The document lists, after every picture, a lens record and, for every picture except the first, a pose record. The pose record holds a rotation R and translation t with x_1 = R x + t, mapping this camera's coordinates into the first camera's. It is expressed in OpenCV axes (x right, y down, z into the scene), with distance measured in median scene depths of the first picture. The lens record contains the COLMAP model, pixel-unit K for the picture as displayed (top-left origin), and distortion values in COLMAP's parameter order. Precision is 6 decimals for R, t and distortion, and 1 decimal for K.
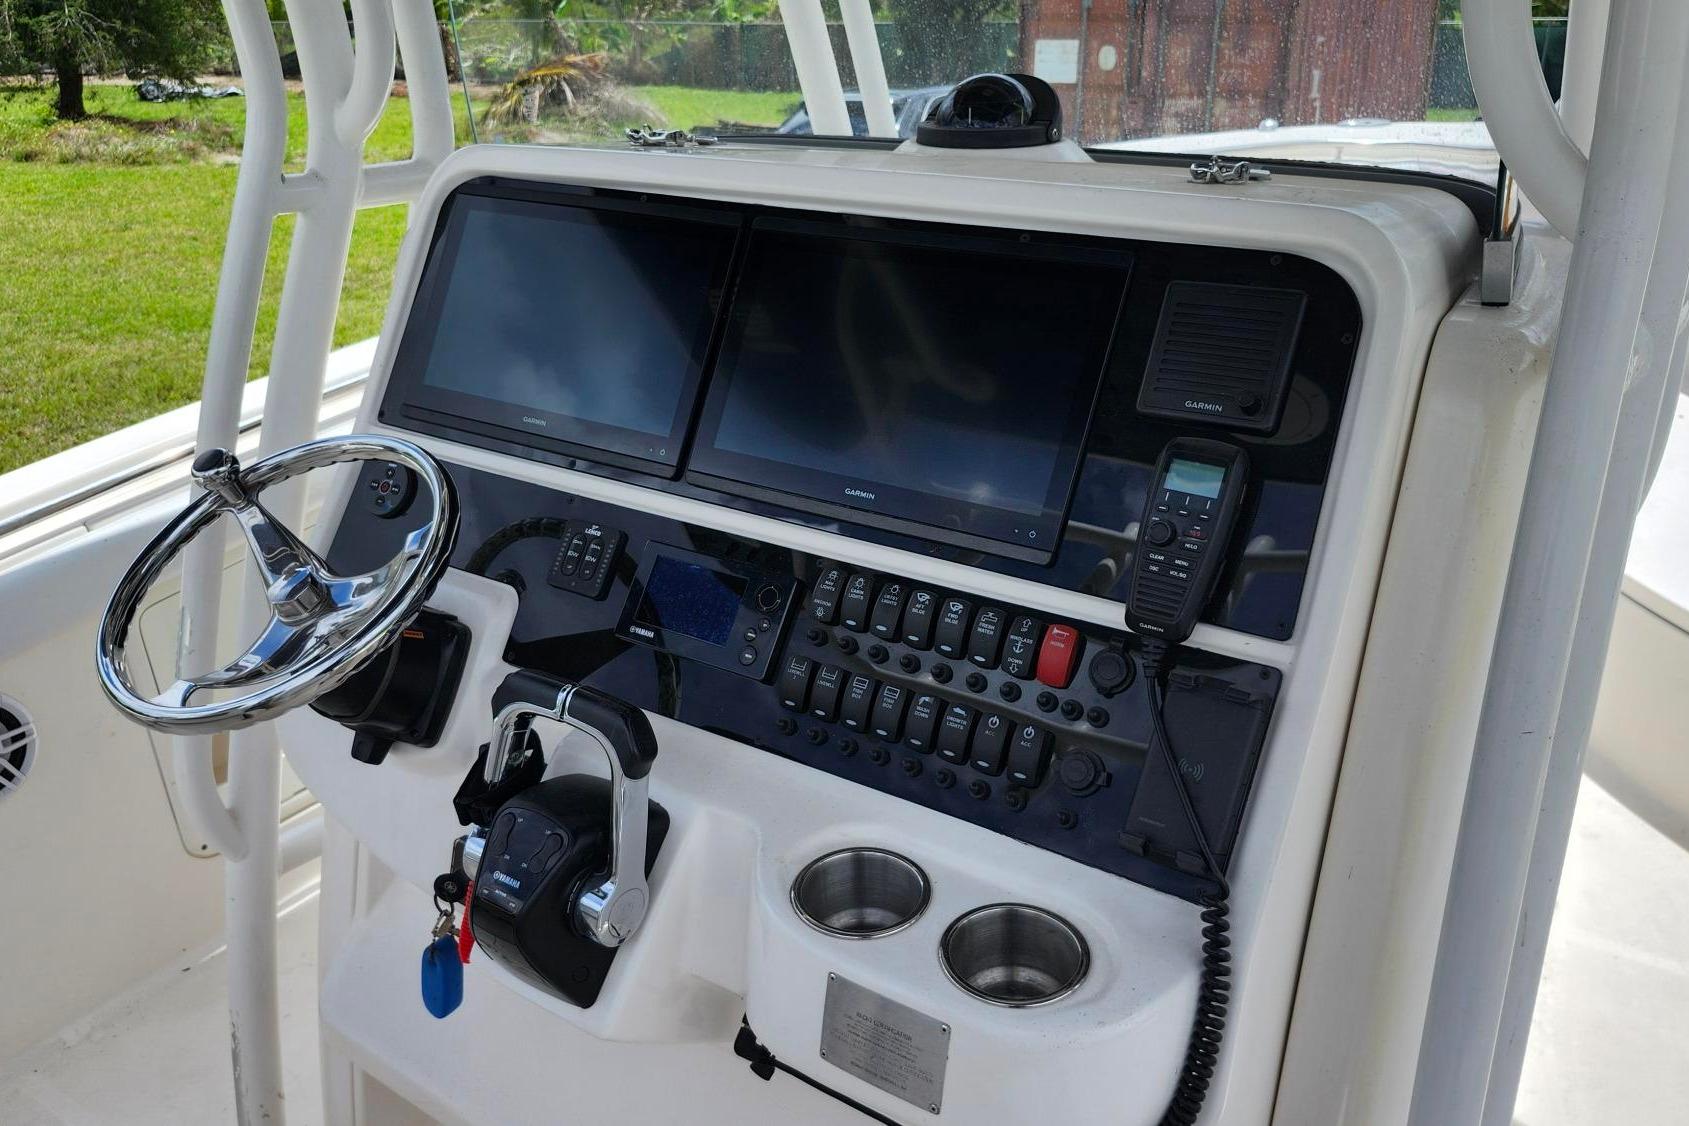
lens RADIAL K [[1324.0, 0, 846.0], [0, 1324.0, 588.7], [0, 0, 1]] dist [0.141957, -0.224452]
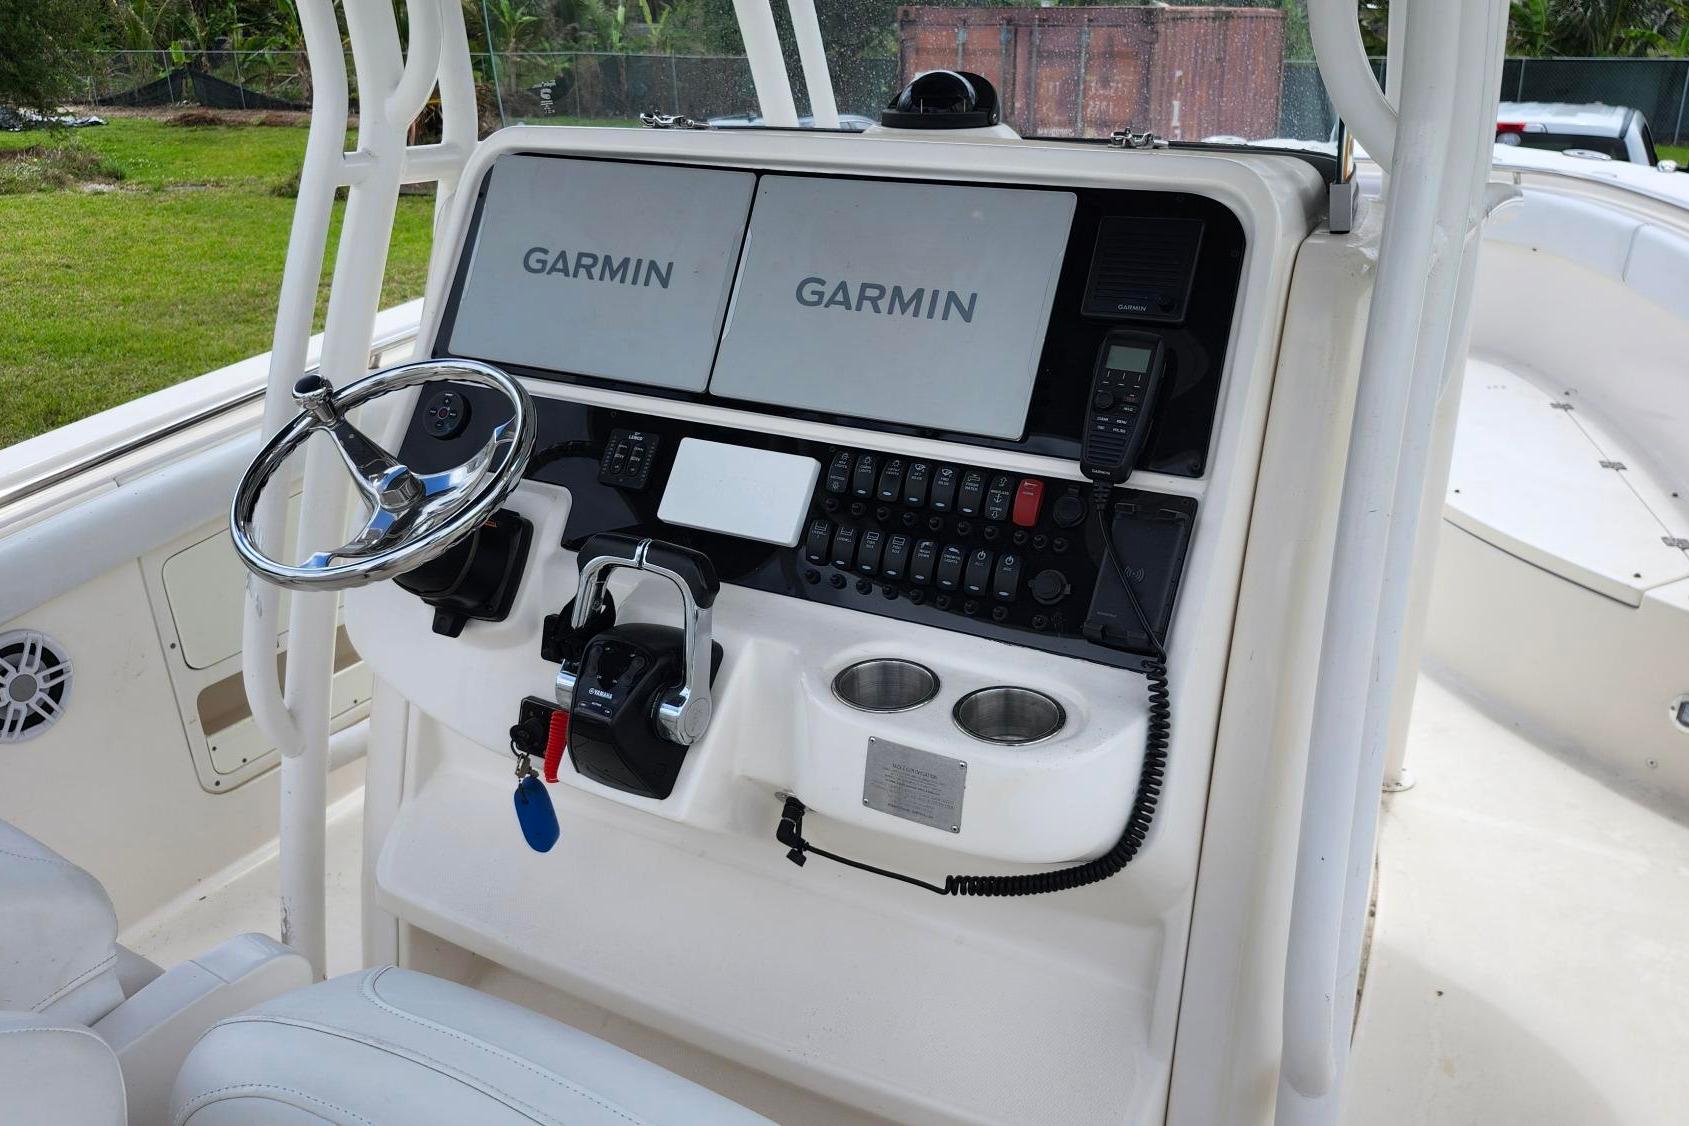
lens RADIAL K [[1313.2, 0, 858.0], [0, 1313.2, 563.5], [0, 0, 1]] dist [0.123546, -0.164484]
pose [[0.995500, -0.027522, 0.090673, -0.112630], [0.030671, 0.998967, -0.033517, 0.132934], [-0.089657, 0.036147, 0.995317, -0.237873]]
